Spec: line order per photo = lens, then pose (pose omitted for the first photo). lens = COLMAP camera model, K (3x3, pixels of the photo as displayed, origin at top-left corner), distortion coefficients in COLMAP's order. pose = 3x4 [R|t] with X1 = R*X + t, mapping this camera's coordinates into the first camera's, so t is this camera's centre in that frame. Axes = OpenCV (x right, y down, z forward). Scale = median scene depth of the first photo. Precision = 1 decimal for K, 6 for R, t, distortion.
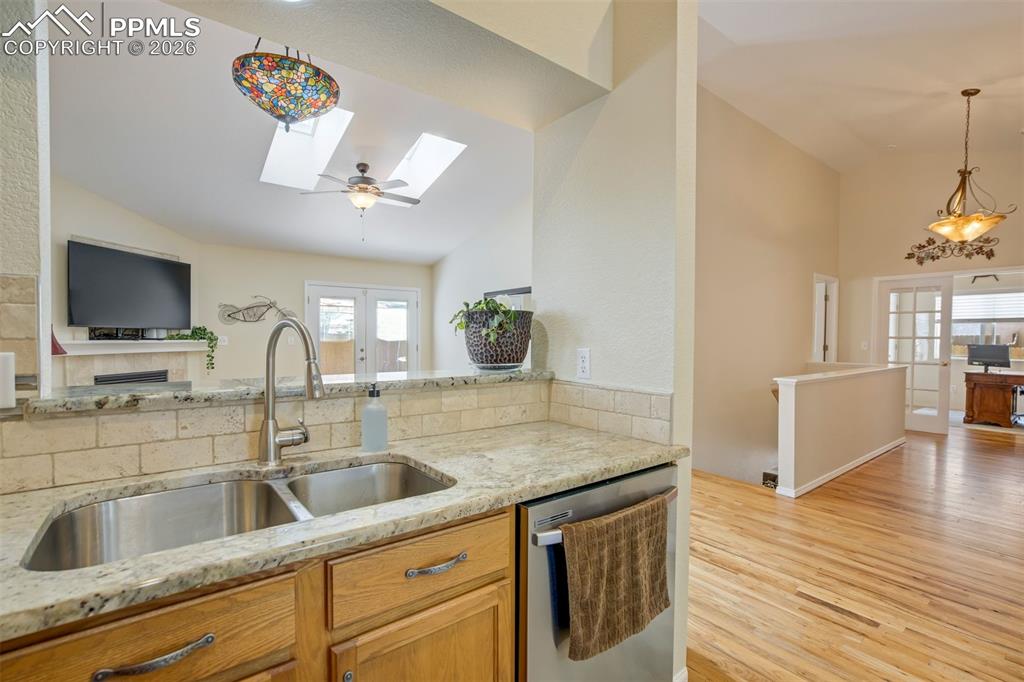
lens RADIAL K [[471.2, 0, 515.2], [0, 471.2, 346.2], [0, 0, 1]] dist [-0.027523, 0.013954]
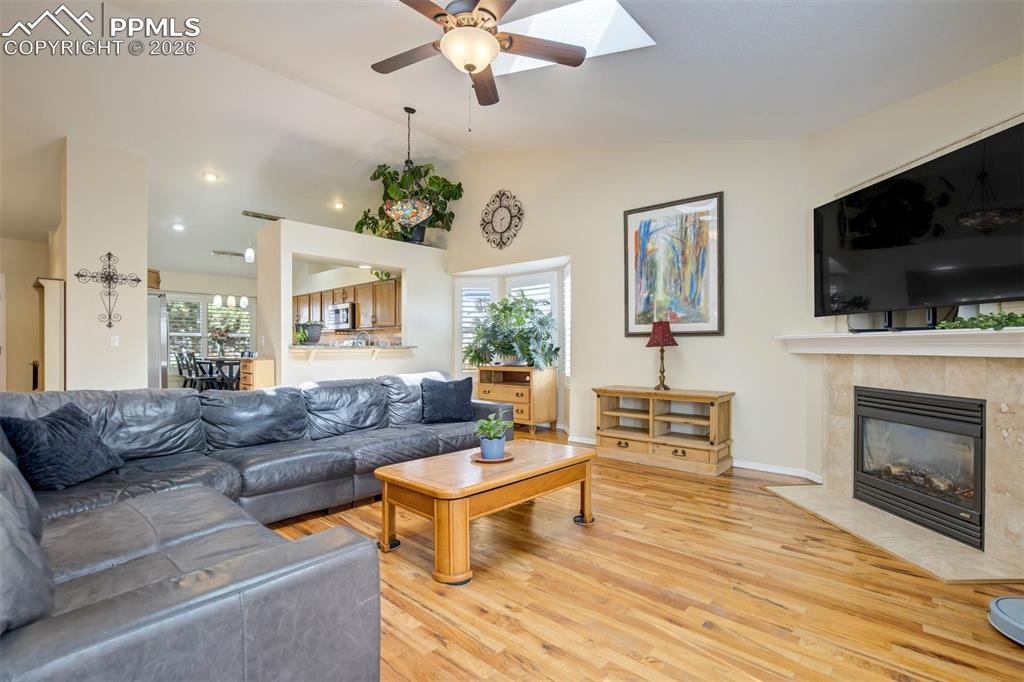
lens RADIAL K [[471.2, 0, 517.2], [0, 471.2, 340.4], [0, 0, 1]] dist [-0.027523, 0.013954]
pose [[-0.982208, -0.006727, -0.187677, -0.248181], [-0.008008, 0.999950, 0.006065, -0.002348], [0.187627, 0.007460, -0.982212, 1.354778]]
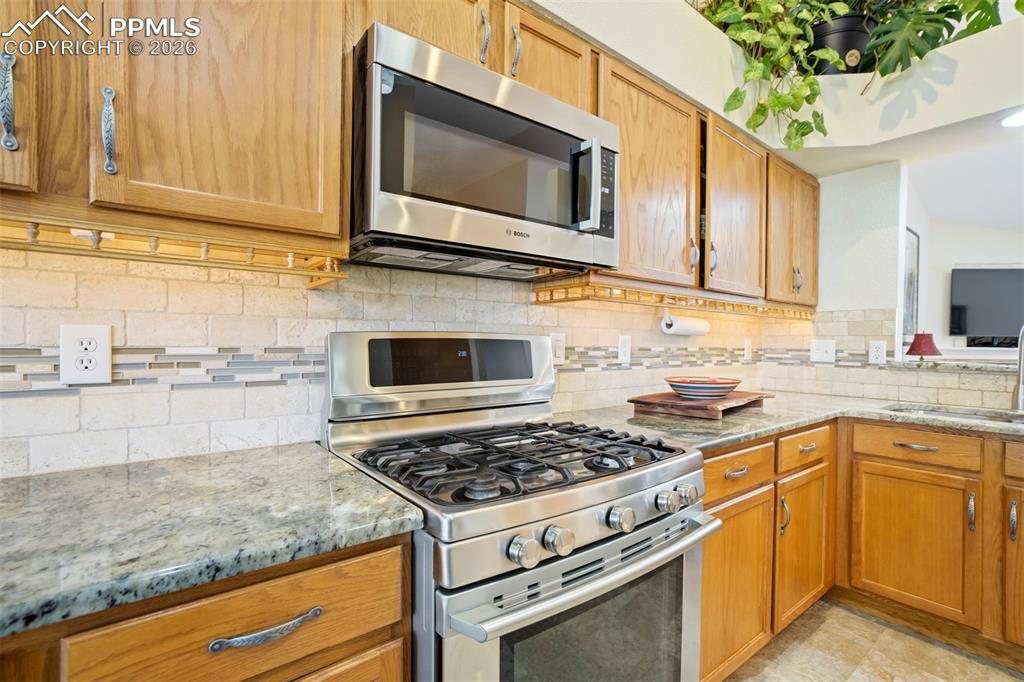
lens RADIAL K [[471.2, 0, 518.8], [0, 471.2, 348.0], [0, 0, 1]] dist [-0.027523, 0.013954]
pose [[0.024666, 0.007352, -0.999669, 0.233029], [-0.033641, 0.999413, 0.006520, 0.017590], [0.999130, 0.033469, 0.024899, -0.174033]]
